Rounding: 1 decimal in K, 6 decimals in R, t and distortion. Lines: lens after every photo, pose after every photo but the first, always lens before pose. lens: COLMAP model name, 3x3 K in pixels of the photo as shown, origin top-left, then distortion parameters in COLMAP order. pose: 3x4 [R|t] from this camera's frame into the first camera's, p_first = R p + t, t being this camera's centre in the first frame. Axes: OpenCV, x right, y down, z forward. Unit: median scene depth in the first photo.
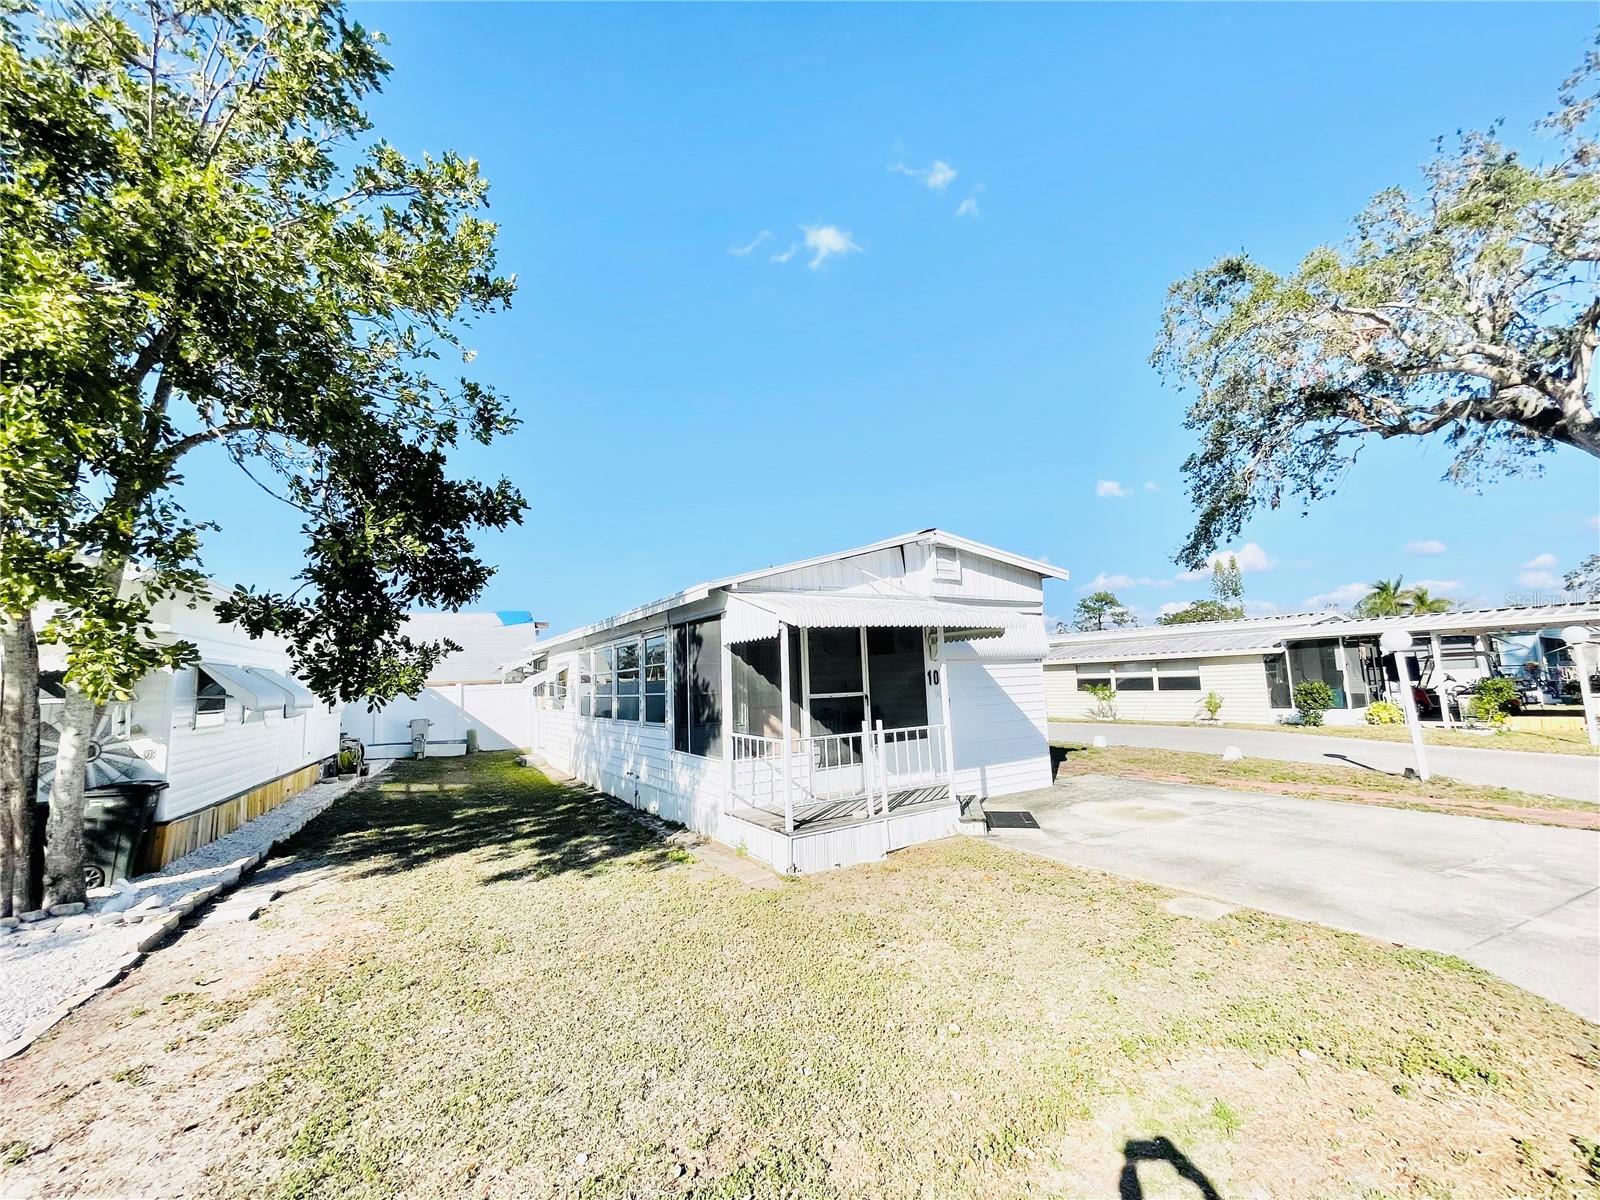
lens RADIAL K [[649.6, 0, 797.5], [0, 649.6, 594.1], [0, 0, 1]] dist [-0.003296, 0.000938]
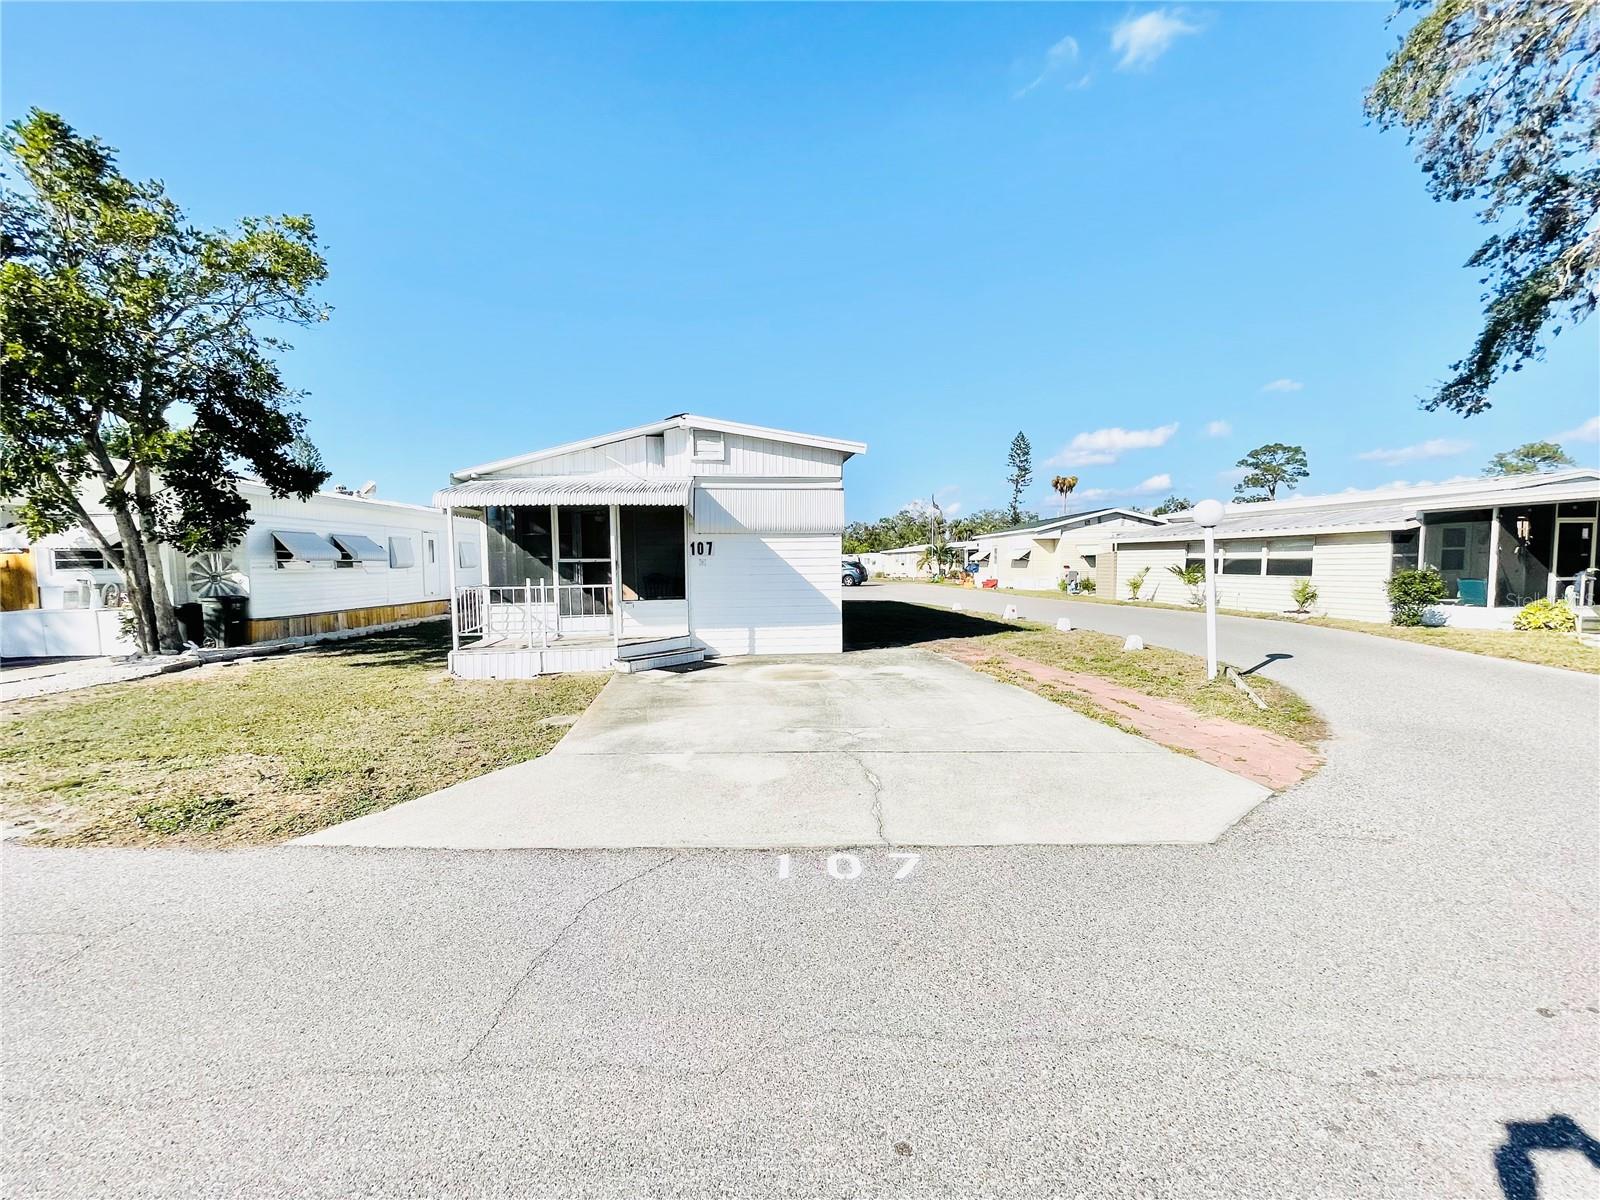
lens RADIAL K [[649.6, 0, 803.2], [0, 649.6, 600.4], [0, 0, 1]] dist [-0.003296, 0.000938]
pose [[0.902213, 0.049630, -0.428425, 0.878199], [0.036444, 0.981032, 0.190392, 0.006940], [0.429747, -0.187387, 0.883291, 0.051349]]
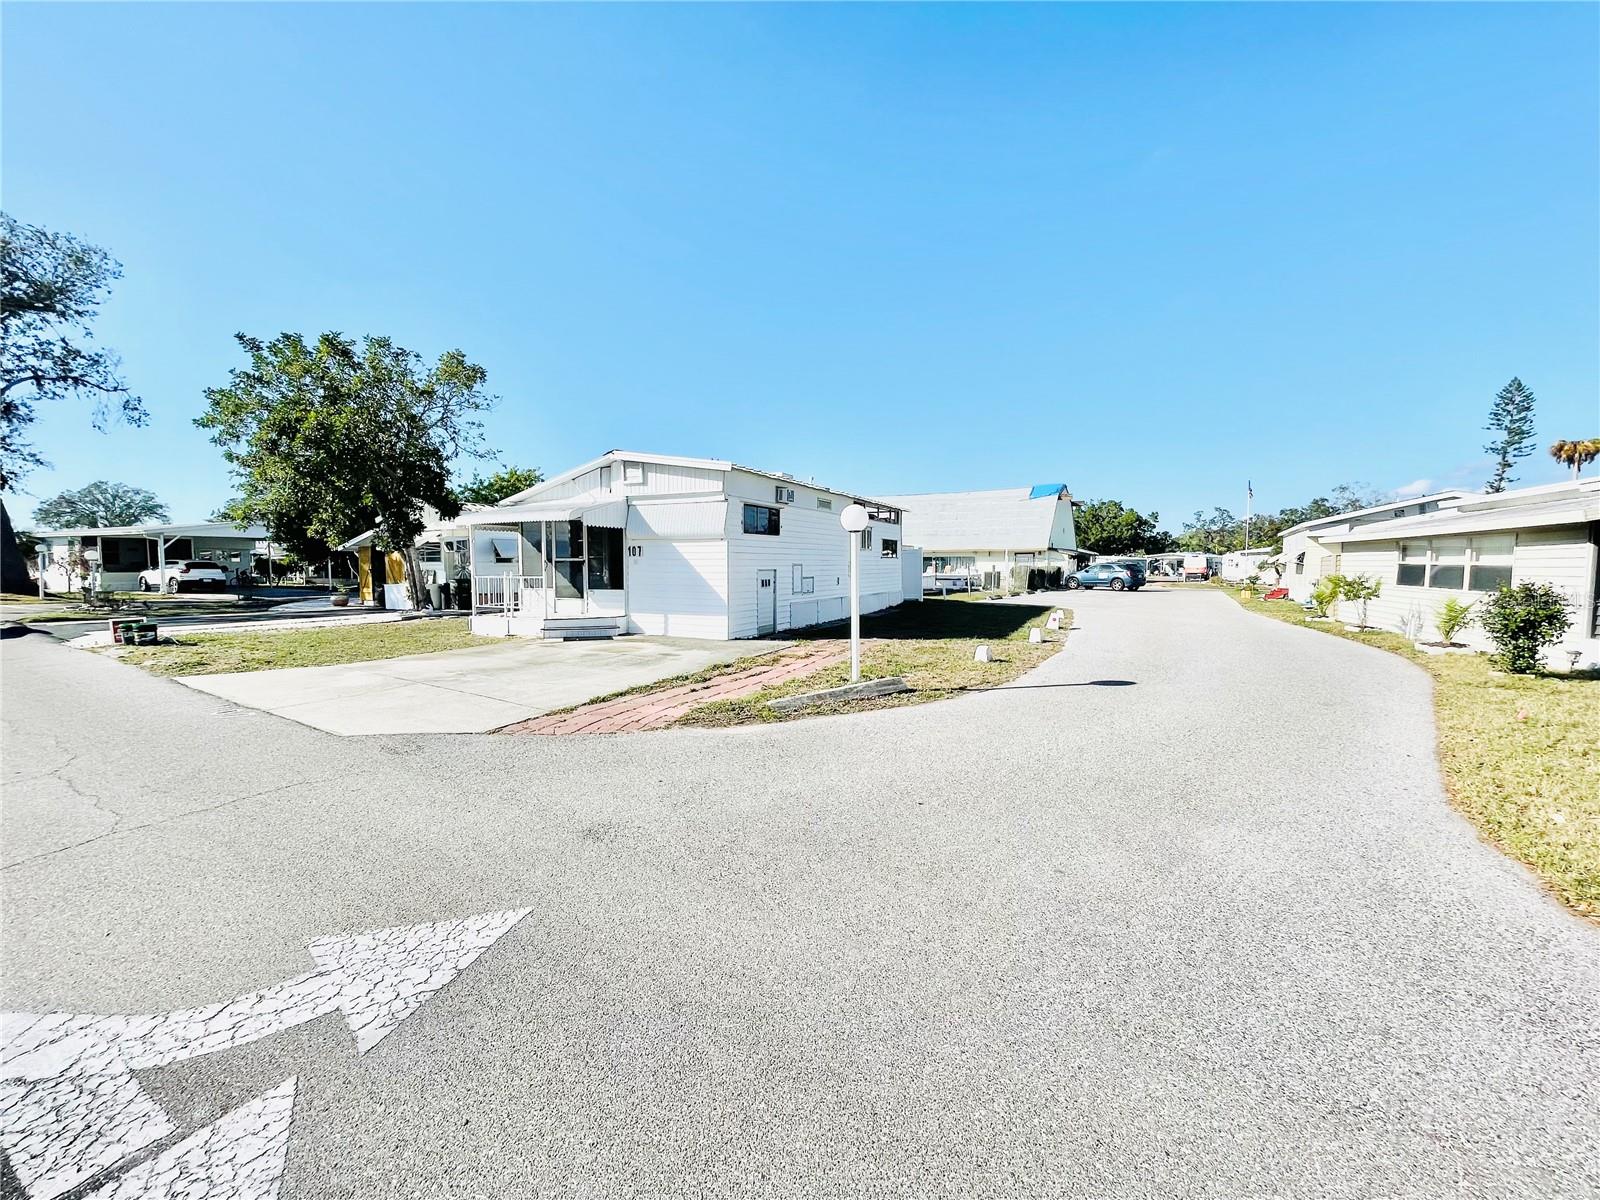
lens RADIAL K [[649.6, 0, 791.3], [0, 649.6, 598.2], [0, 0, 1]] dist [-0.003296, 0.000938]
pose [[0.522546, 0.081511, -0.848706, 1.690311], [0.092256, 0.984170, 0.151323, 0.042601], [0.847605, -0.157371, 0.506754, 0.538089]]
